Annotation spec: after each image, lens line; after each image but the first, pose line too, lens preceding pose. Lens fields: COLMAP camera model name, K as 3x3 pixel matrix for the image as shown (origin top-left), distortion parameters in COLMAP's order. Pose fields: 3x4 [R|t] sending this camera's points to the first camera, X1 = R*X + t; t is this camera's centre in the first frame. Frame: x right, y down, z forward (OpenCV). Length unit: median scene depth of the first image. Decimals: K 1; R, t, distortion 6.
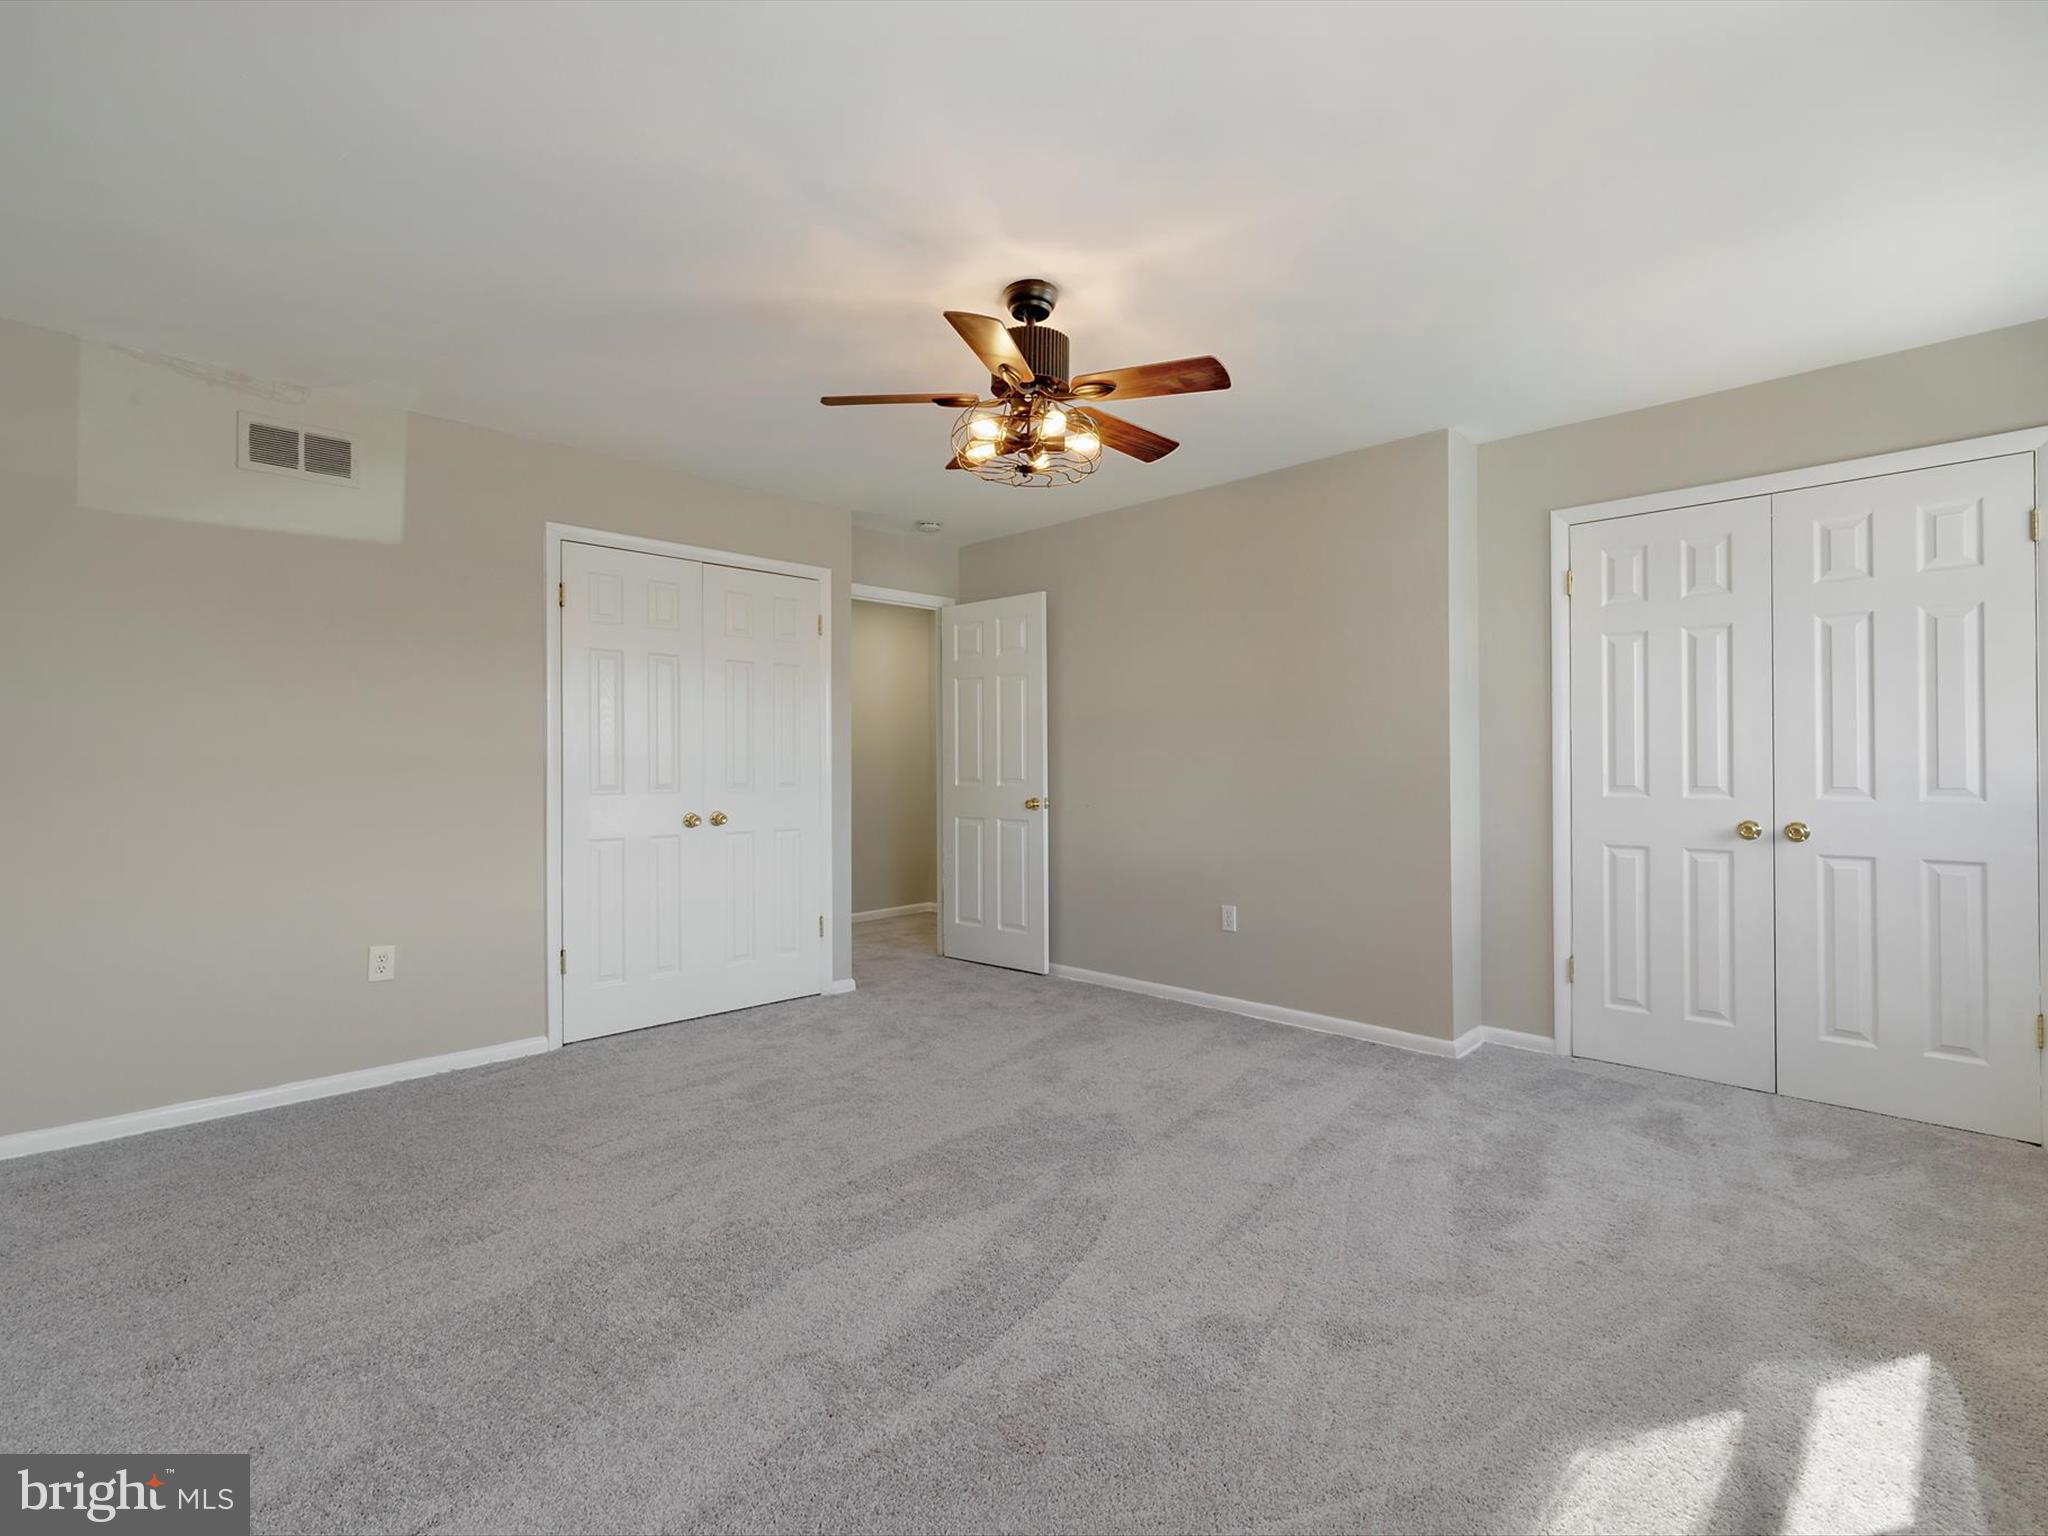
lens RADIAL K [[1022.6, 0, 1010.9], [0, 1022.6, 762.7], [0, 0, 1]] dist [-0.001677, 0.000665]
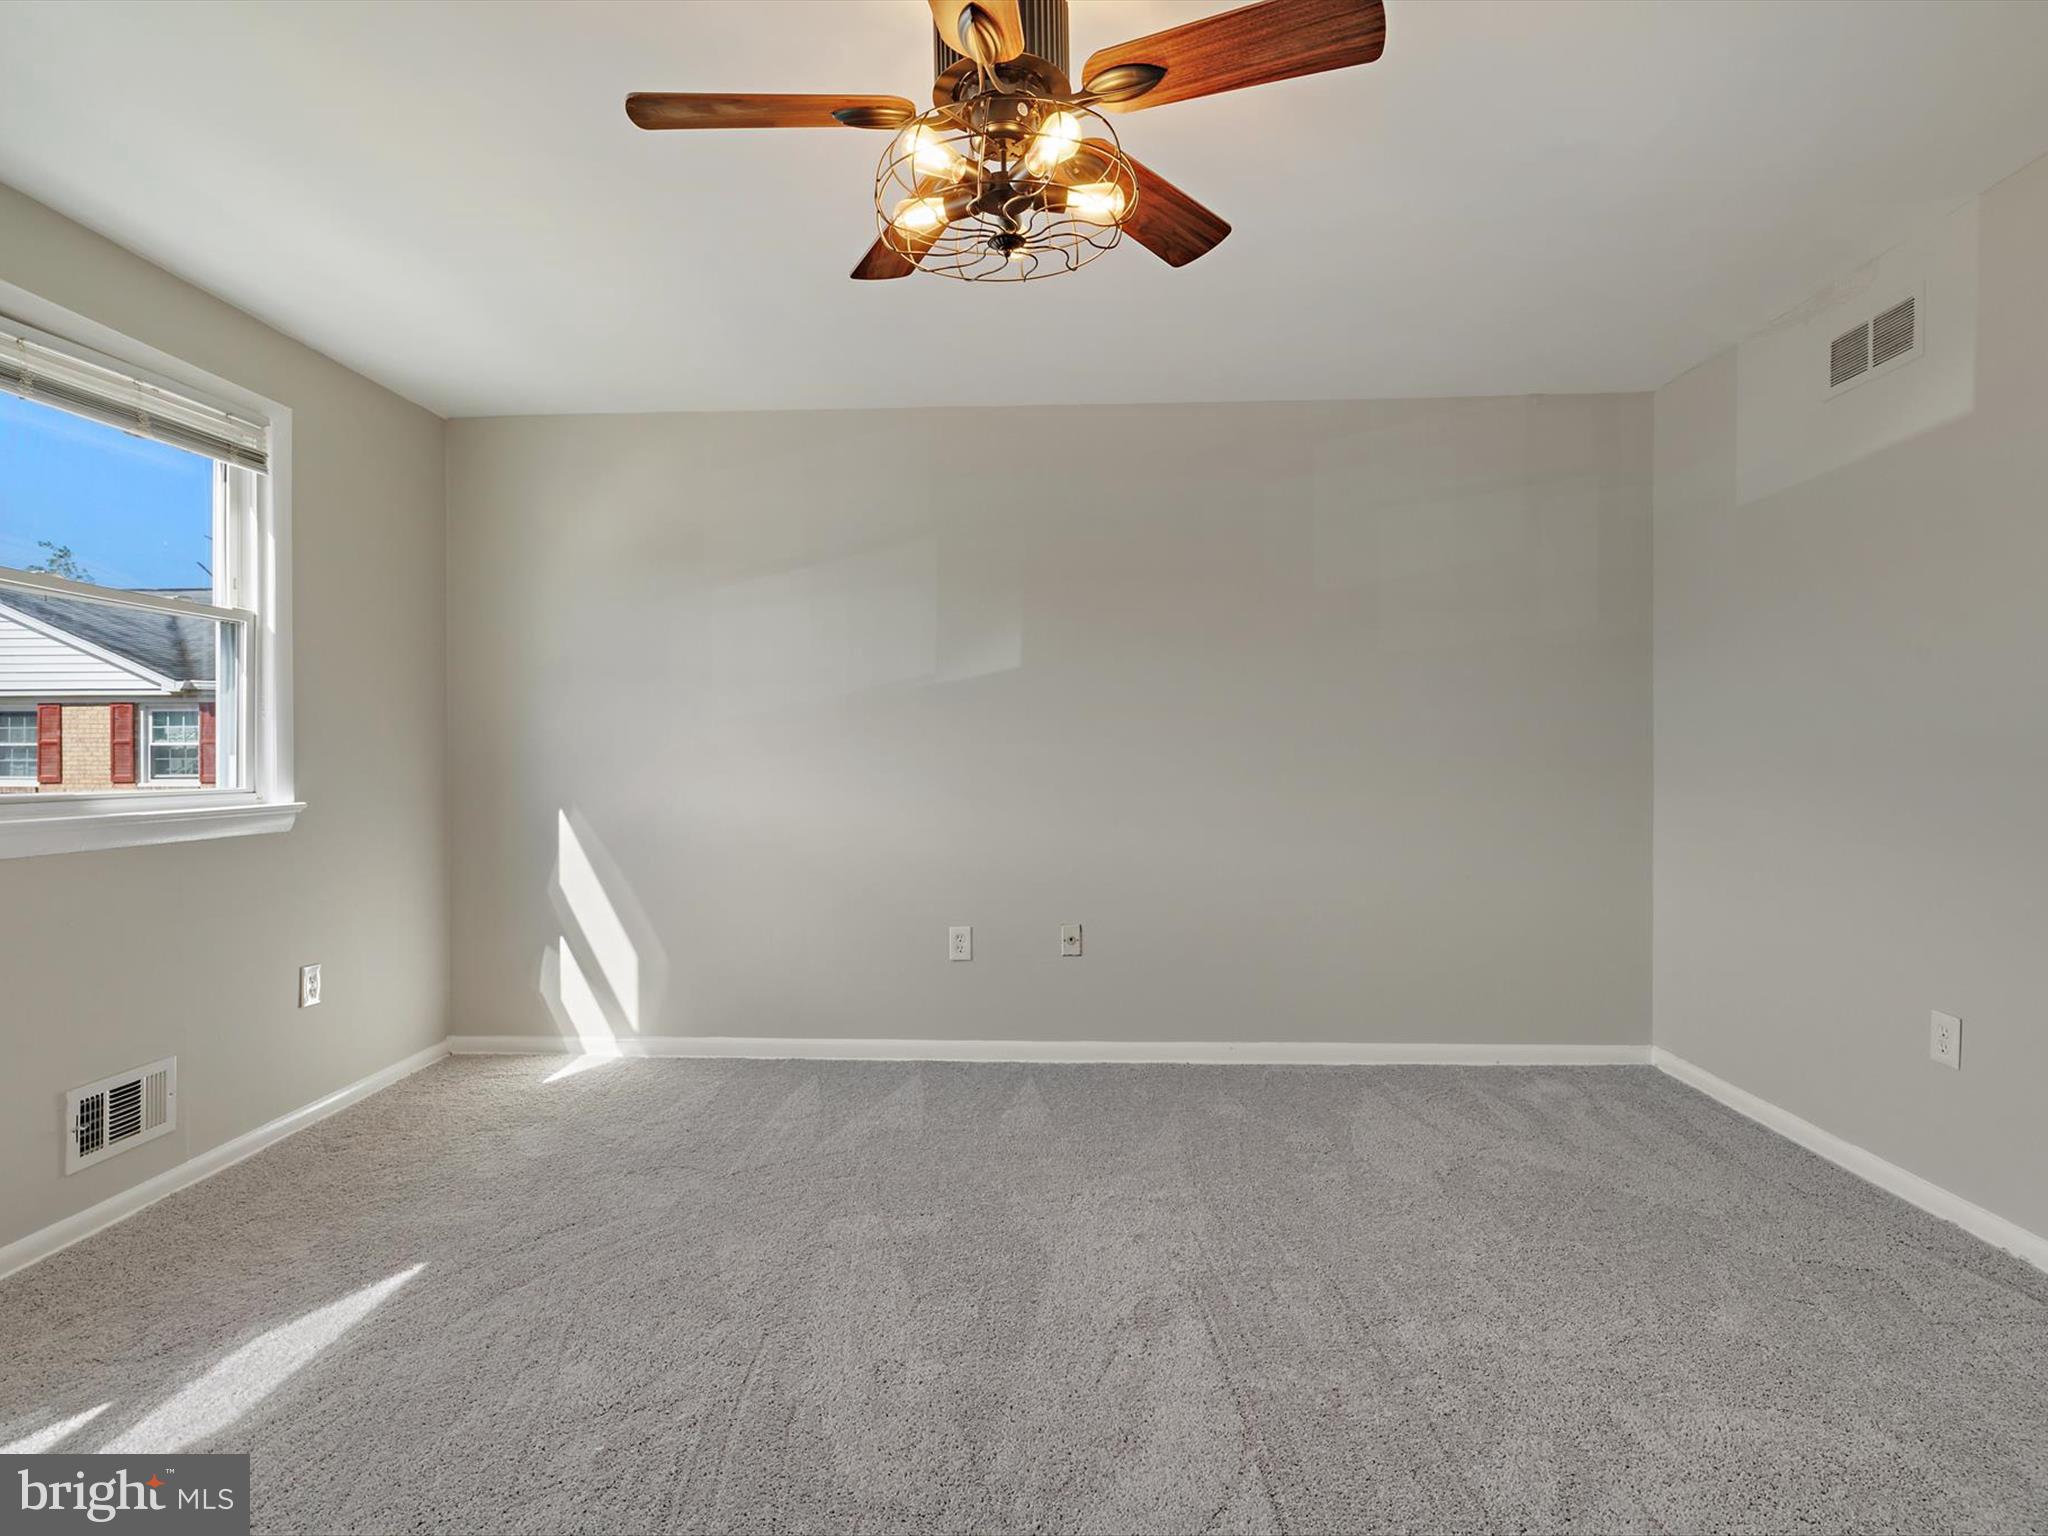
lens RADIAL K [[1022.6, 0, 1010.9], [0, 1022.6, 762.7], [0, 0, 1]] dist [-0.001677, 0.000665]
pose [[-0.752498, 0.011975, -0.658485, 0.300869], [0.014604, 0.999892, 0.001493, 0.001749], [0.658432, -0.008493, -0.752592, 1.108842]]
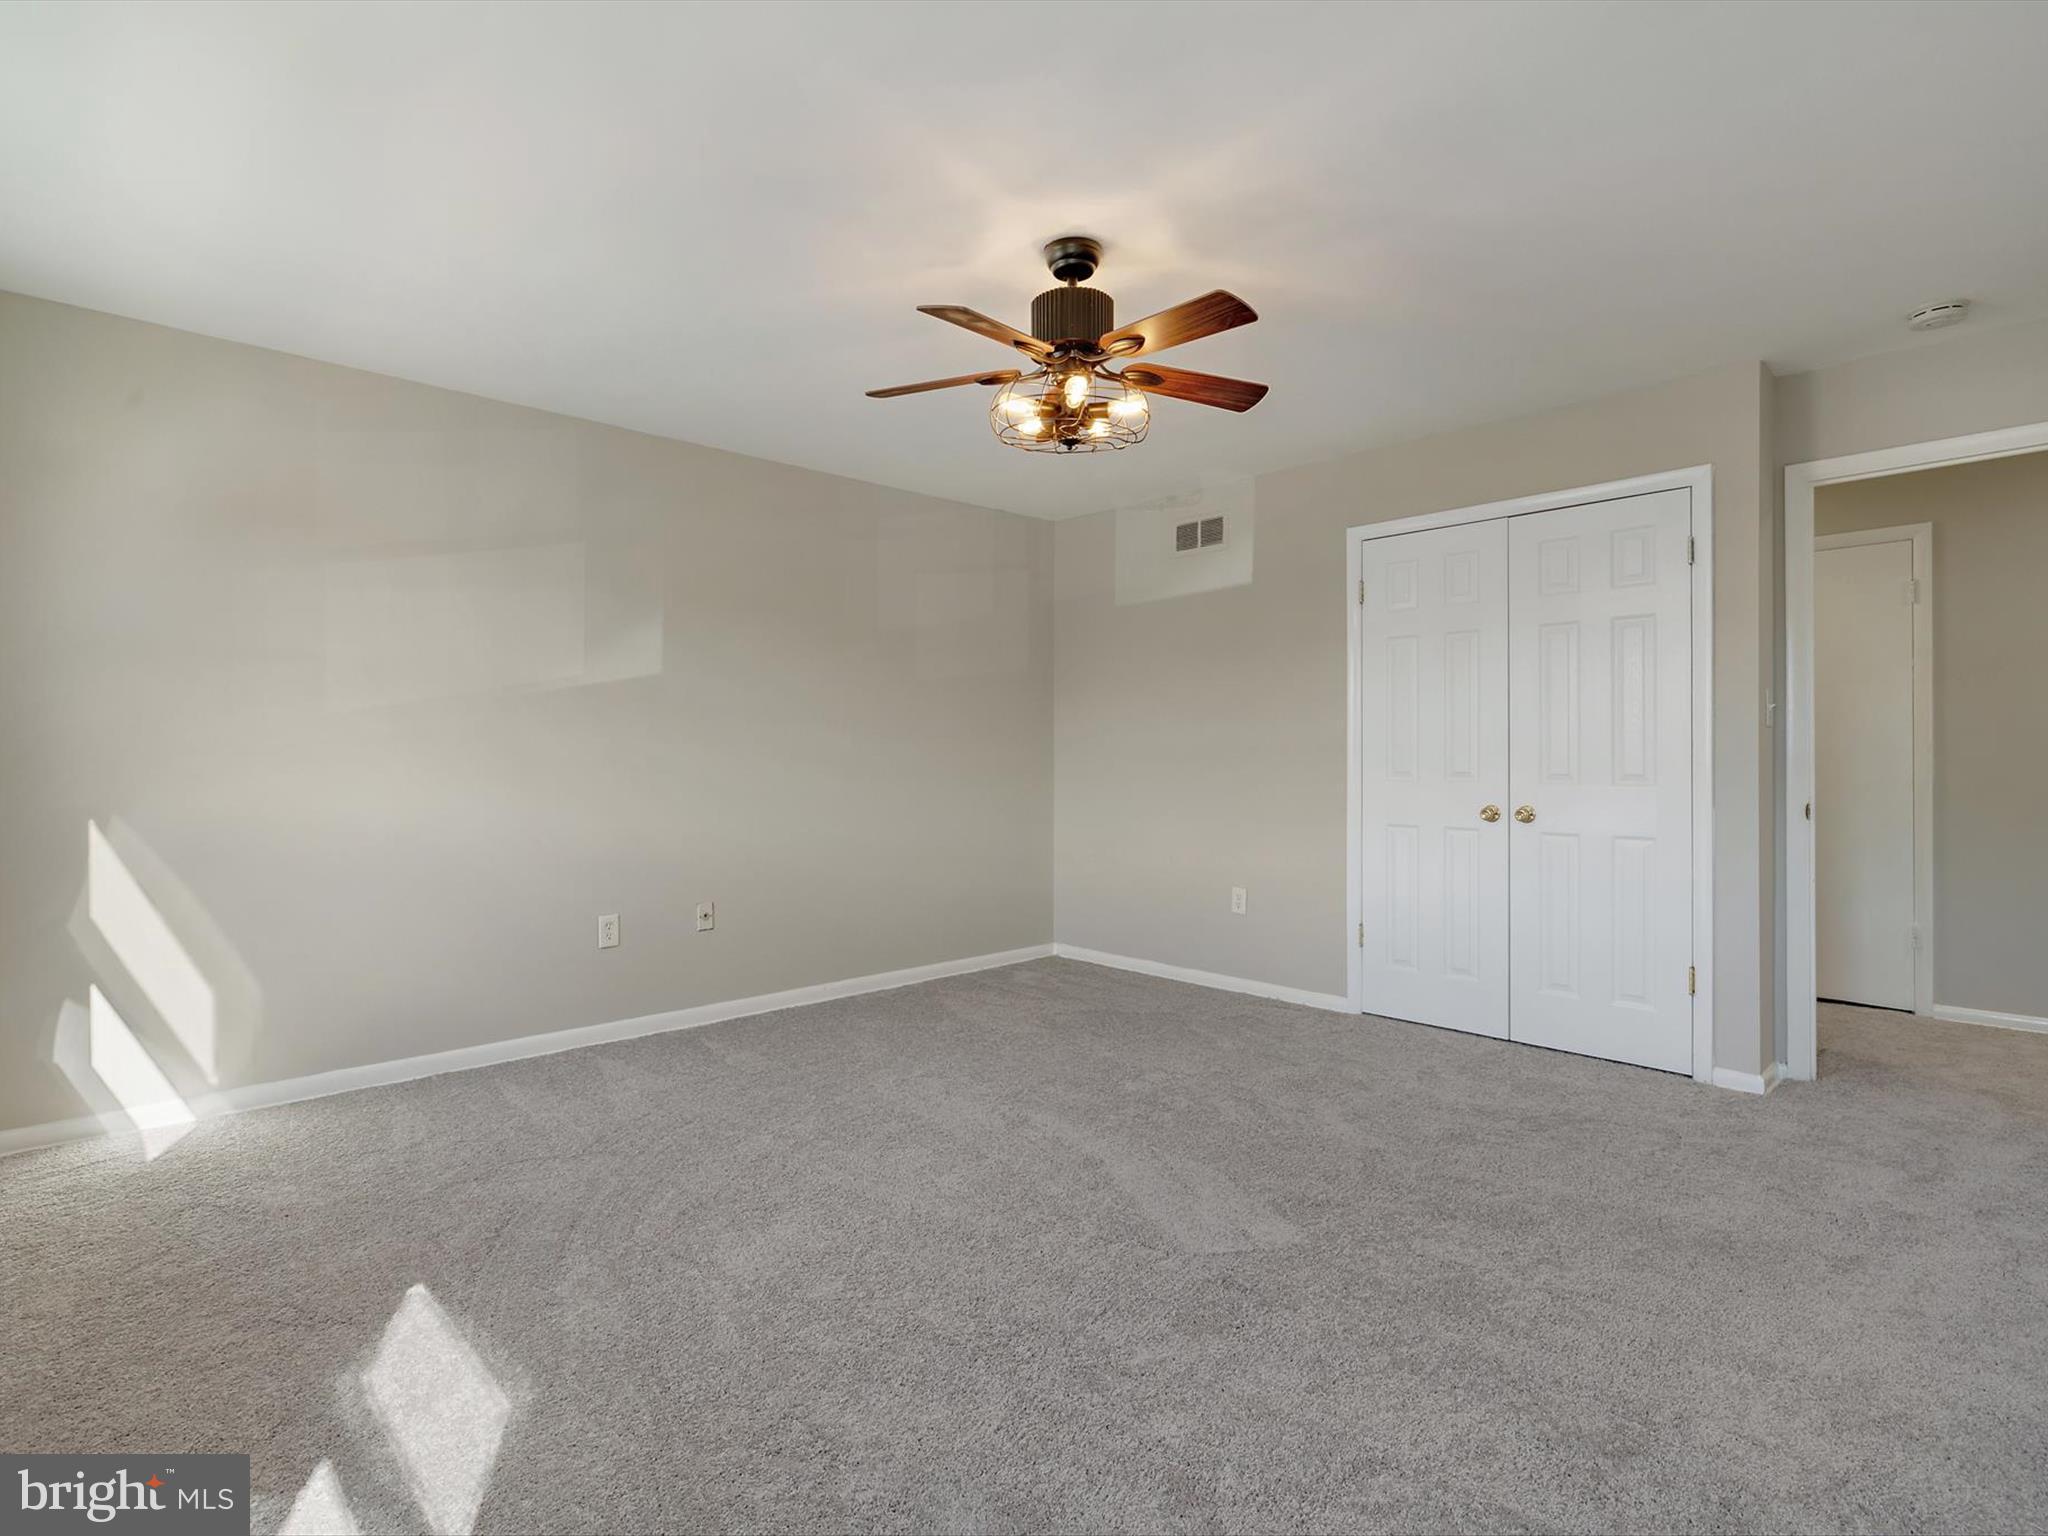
lens RADIAL K [[1022.6, 0, 1010.9], [0, 1022.6, 762.7], [0, 0, 1]] dist [-0.001677, 0.000665]
pose [[-0.052786, 0.012811, -0.998524, 0.733650], [0.010179, 0.999873, 0.012290, -0.003669], [0.998554, -0.009515, -0.052910, 0.778180]]
